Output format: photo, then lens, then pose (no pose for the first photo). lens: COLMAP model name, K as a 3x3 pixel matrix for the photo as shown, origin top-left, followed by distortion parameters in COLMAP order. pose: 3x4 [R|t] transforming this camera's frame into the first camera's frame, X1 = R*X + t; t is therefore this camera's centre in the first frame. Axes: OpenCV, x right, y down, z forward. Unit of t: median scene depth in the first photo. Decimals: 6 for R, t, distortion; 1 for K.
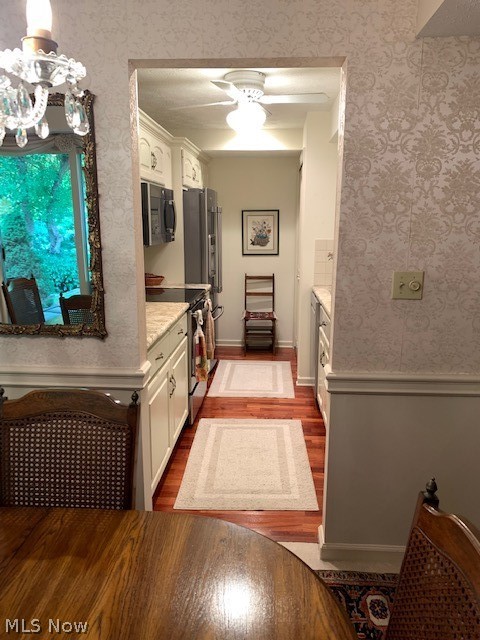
lens RADIAL K [[478.3, 0, 239.4], [0, 478.3, 334.0], [0, 0, 1]] dist [0.005674, -0.000574]
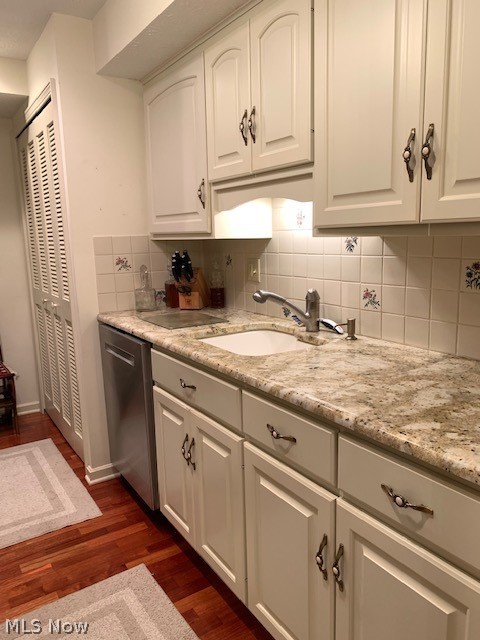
lens RADIAL K [[491.0, 0, 240.0], [0, 491.0, 320.0], [0, 0, 1]] dist [0.004817, -0.004412]
pose [[0.800024, -0.135543, 0.584456, -0.057977], [0.169804, 0.985470, -0.003890, -0.057405], [-0.575437, 0.102355, 0.811416, 0.373346]]
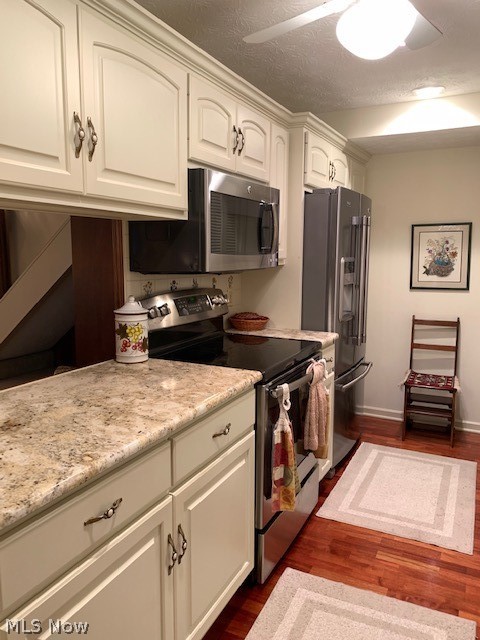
lens RADIAL K [[491.0, 0, 240.0], [0, 491.0, 320.0], [0, 0, 1]] dist [0.004817, -0.004412]
pose [[0.922464, 0.048903, -0.382973, 0.066377], [-0.083555, 0.993724, -0.074369, -0.059838], [0.376932, 0.100602, 0.920761, 0.330671]]
